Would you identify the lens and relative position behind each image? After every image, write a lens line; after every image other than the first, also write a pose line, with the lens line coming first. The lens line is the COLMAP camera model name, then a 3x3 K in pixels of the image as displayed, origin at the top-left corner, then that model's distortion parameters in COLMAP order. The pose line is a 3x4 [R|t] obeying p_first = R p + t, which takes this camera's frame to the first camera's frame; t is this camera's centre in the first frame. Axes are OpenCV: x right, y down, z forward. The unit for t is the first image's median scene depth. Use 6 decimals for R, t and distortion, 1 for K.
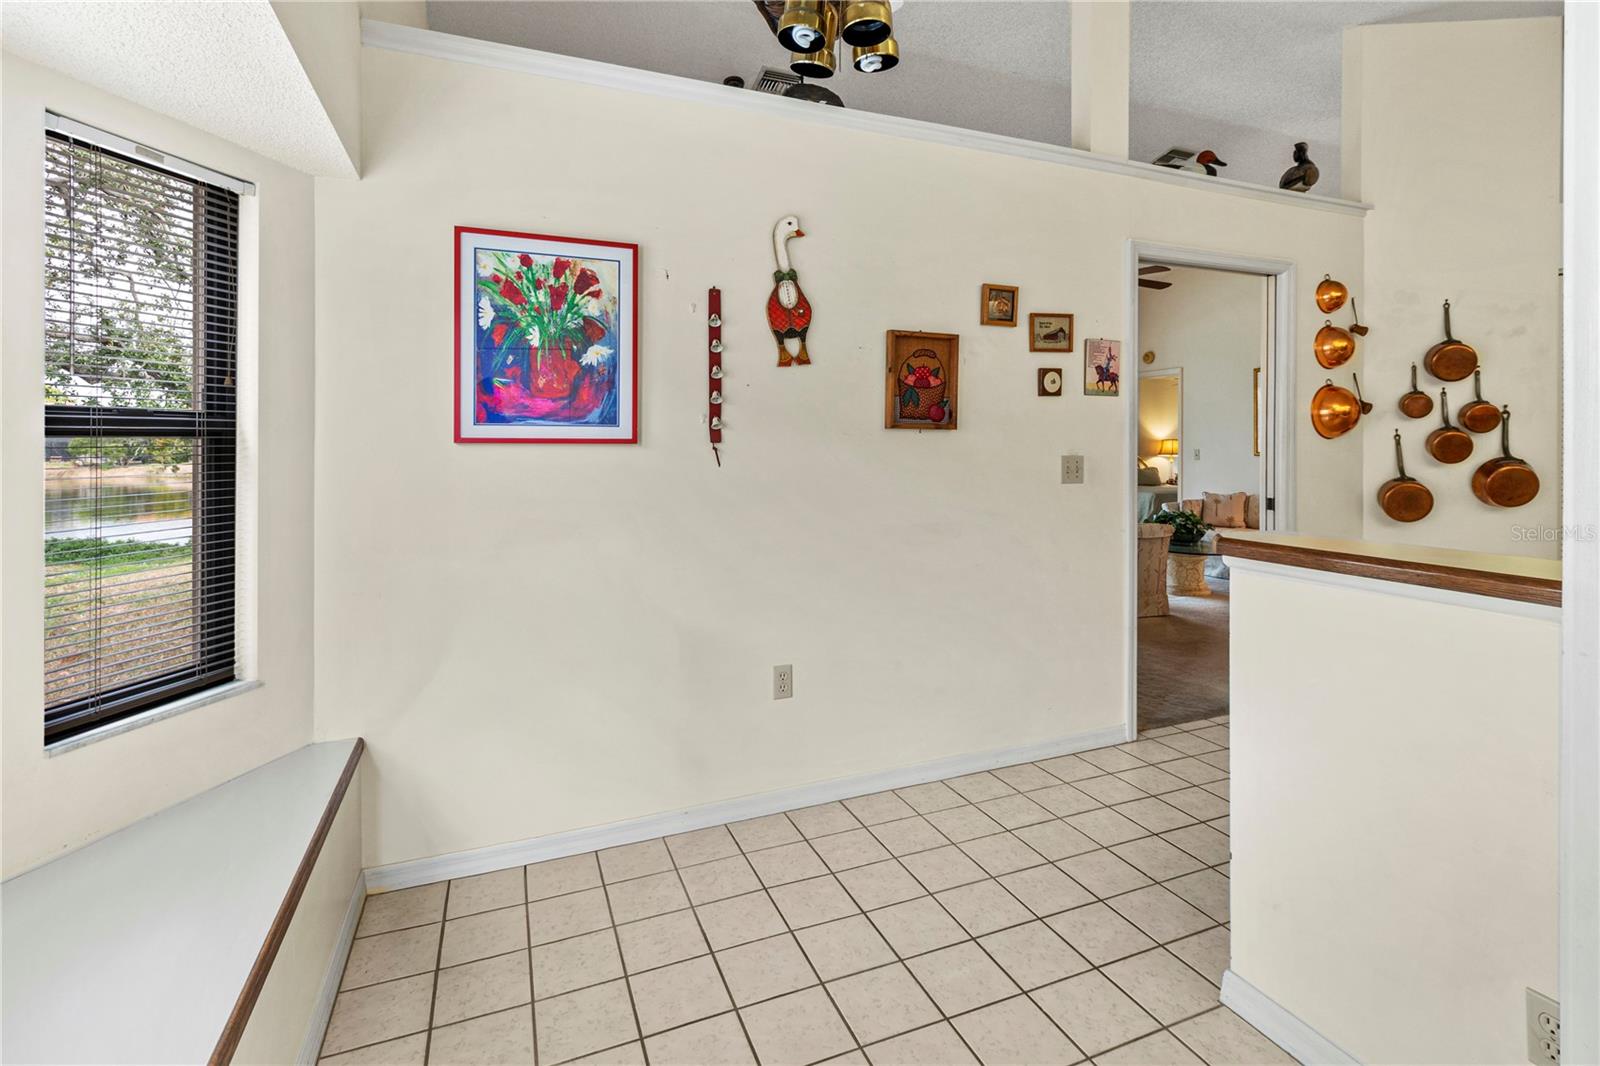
lens RADIAL K [[758.5, 0, 807.5], [0, 758.5, 440.4], [0, 0, 1]] dist [0.000516, 0.000109]
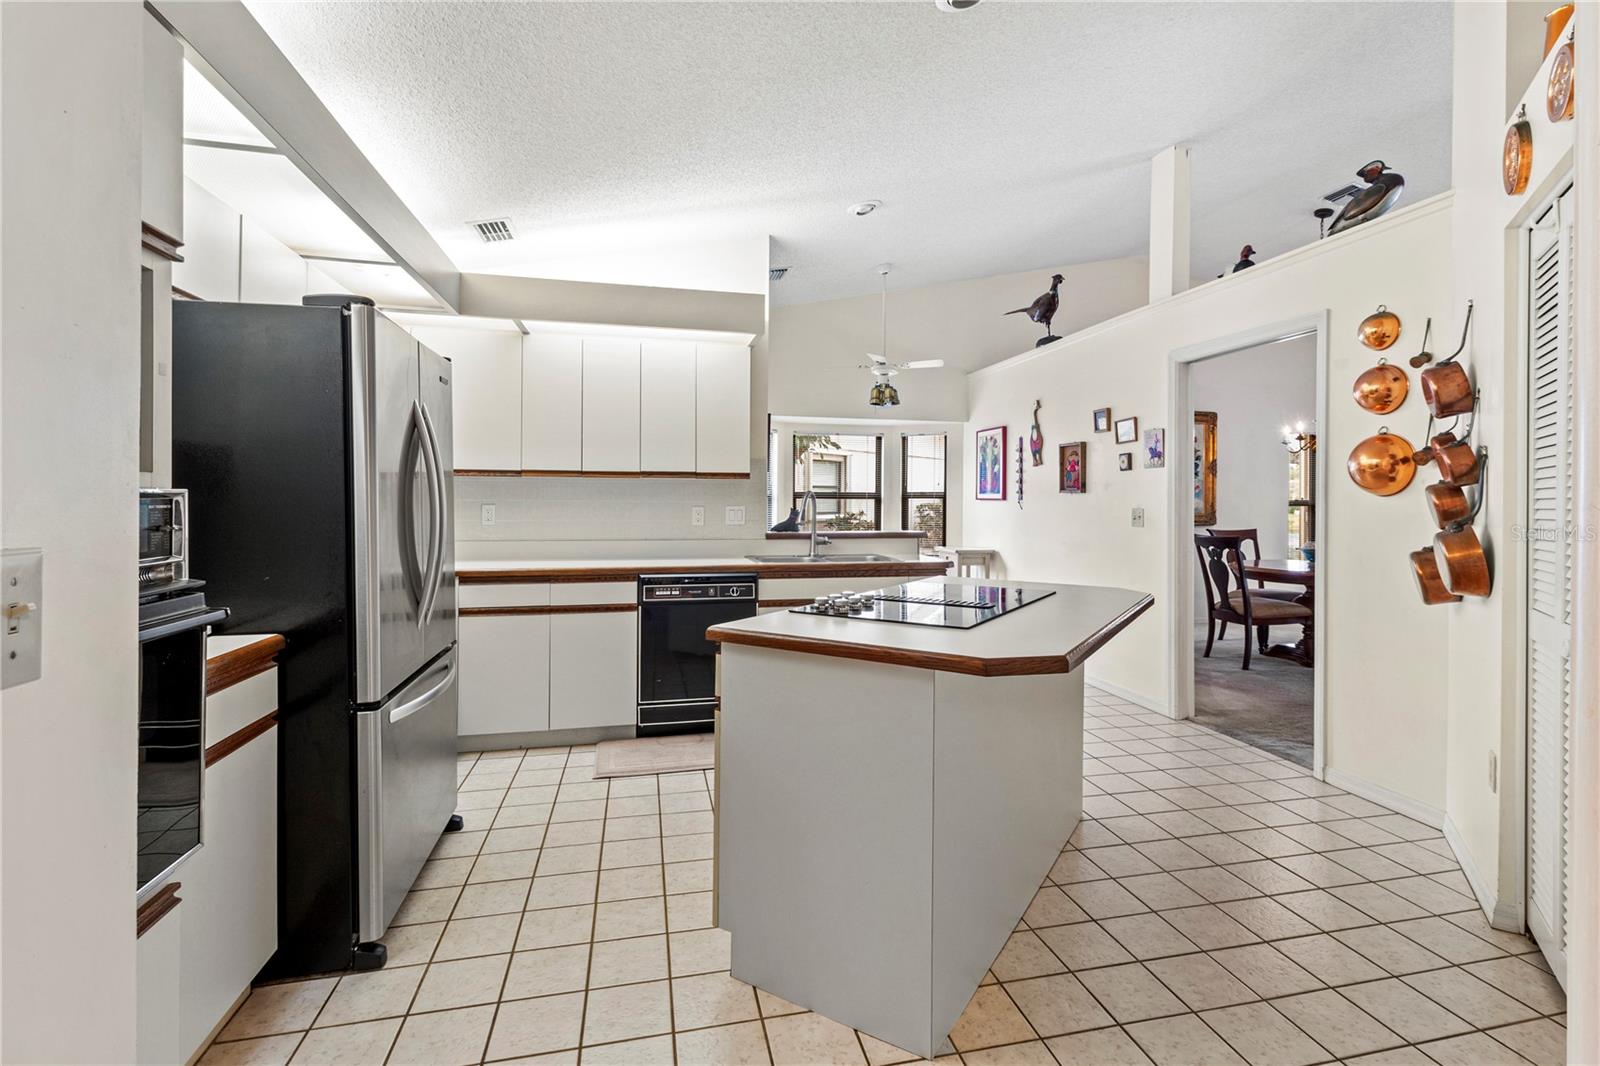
lens RADIAL K [[751.4, 0, 818.9], [0, 751.4, 496.5], [0, 0, 1]] dist [-0.000108, 0.000246]
pose [[-0.161281, -0.003947, -0.986901, 2.119634], [0.000683, 0.999991, -0.004111, 0.002131], [0.986908, -0.001337, -0.161277, 0.658821]]
